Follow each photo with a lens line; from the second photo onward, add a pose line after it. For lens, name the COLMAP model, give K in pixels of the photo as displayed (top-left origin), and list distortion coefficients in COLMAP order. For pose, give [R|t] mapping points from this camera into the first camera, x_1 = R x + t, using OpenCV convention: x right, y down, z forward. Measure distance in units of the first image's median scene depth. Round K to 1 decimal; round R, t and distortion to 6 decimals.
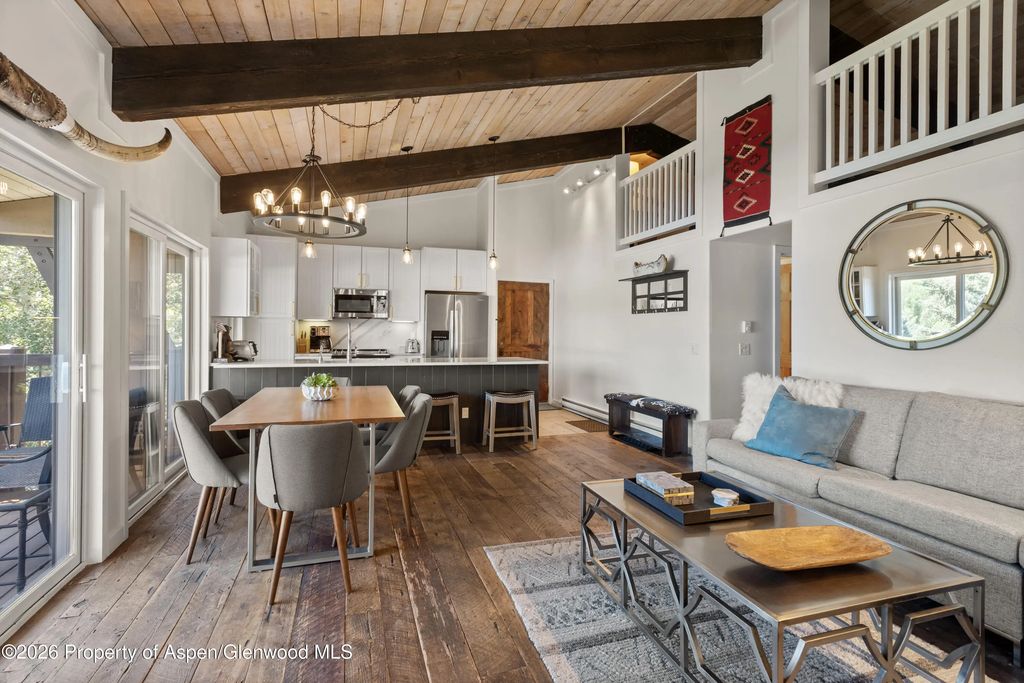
lens RADIAL K [[480.7, 0, 511.8], [0, 480.7, 333.9], [0, 0, 1]] dist [0.009762, -0.002222]
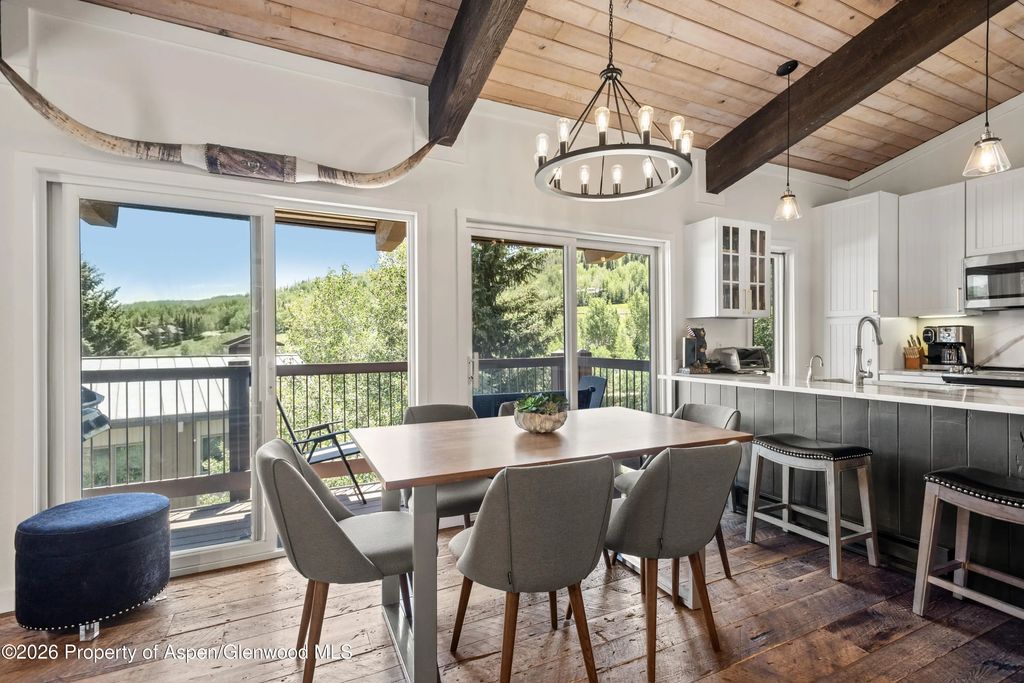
lens RADIAL K [[480.7, 0, 514.2], [0, 480.7, 342.2], [0, 0, 1]] dist [0.009762, -0.002222]
pose [[0.123079, -0.011168, -0.992334, 0.144578], [-0.000147, 0.999936, -0.011272, 0.011674], [0.992397, 0.001533, 0.123069, 0.462448]]
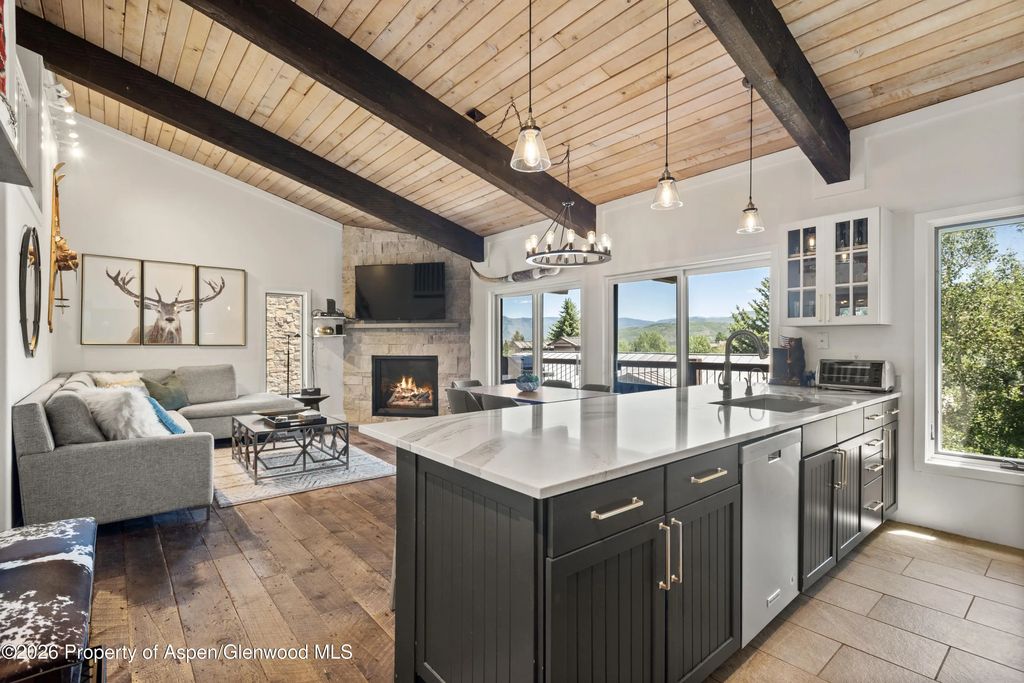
lens RADIAL K [[480.7, 0, 516.9], [0, 480.7, 346.6], [0, 0, 1]] dist [0.009762, -0.002222]
pose [[-0.933218, -0.012089, -0.359107, 0.086200], [-0.015988, 0.999841, 0.007889, -0.002813], [0.358955, 0.013104, -0.933263, 1.240580]]
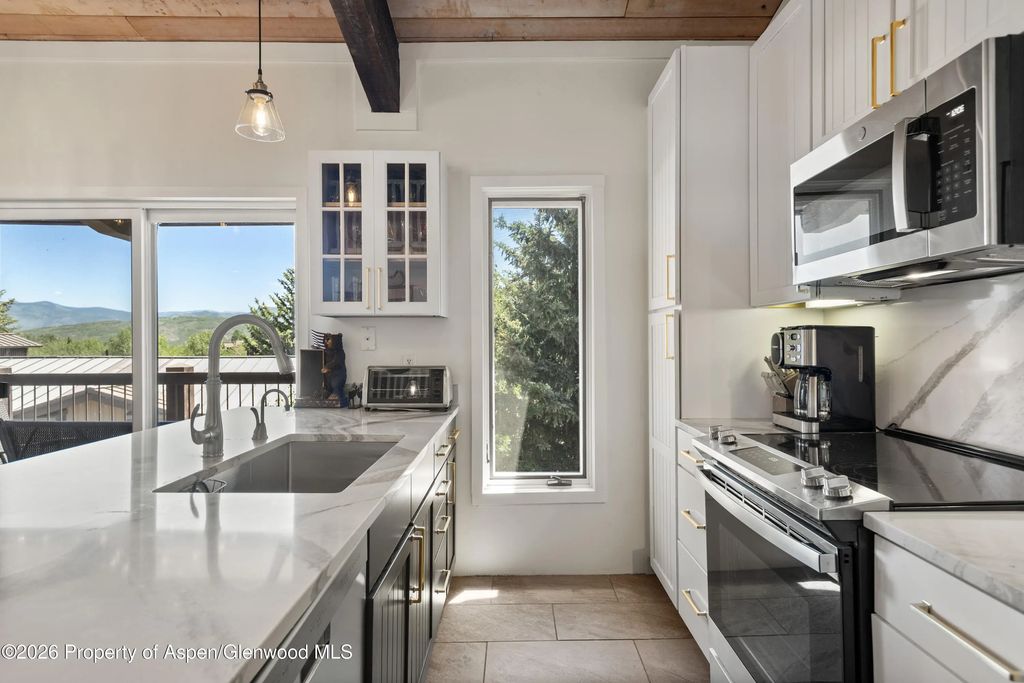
lens RADIAL K [[582.6, 0, 516.5], [0, 582.6, 344.9], [0, 0, 1]] dist [0.024263, -0.002568]
pose [[-0.348462, -0.011572, -0.937251, -0.065669], [-0.010128, 0.999912, -0.008580, -0.003103], [0.937268, 0.006503, -0.348549, 1.104714]]
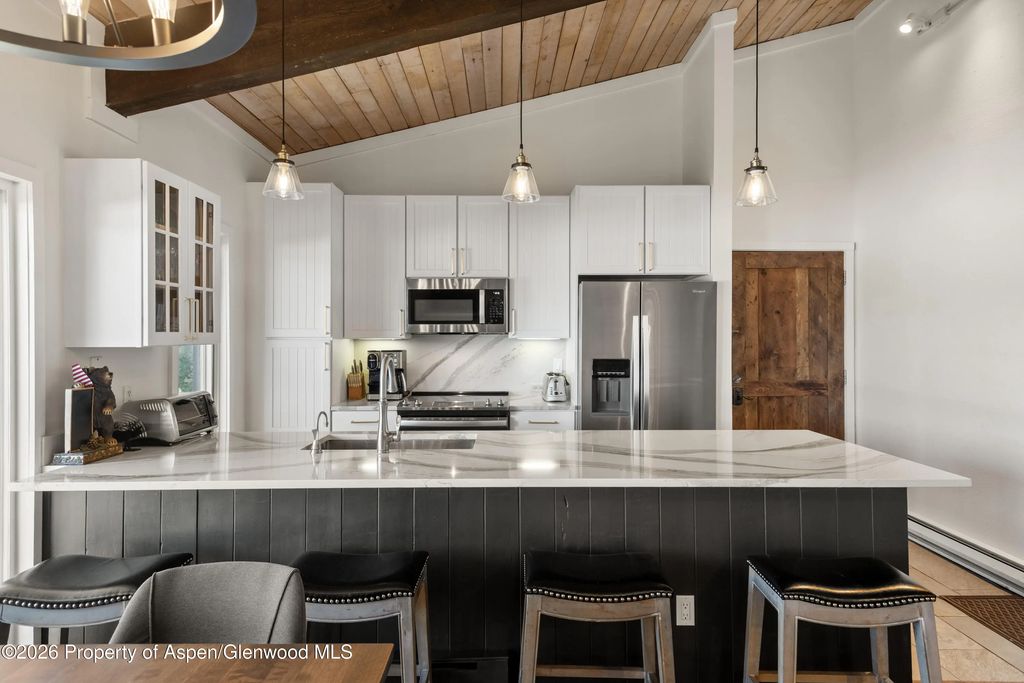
lens RADIAL K [[582.6, 0, 512.1], [0, 582.6, 332.0], [0, 0, 1]] dist [0.024263, -0.002568]
pose [[0.950203, -0.012250, -0.311392, -0.072420], [0.009112, 0.999892, -0.011532, -0.031604], [0.311499, 0.008120, 0.950212, 0.493050]]
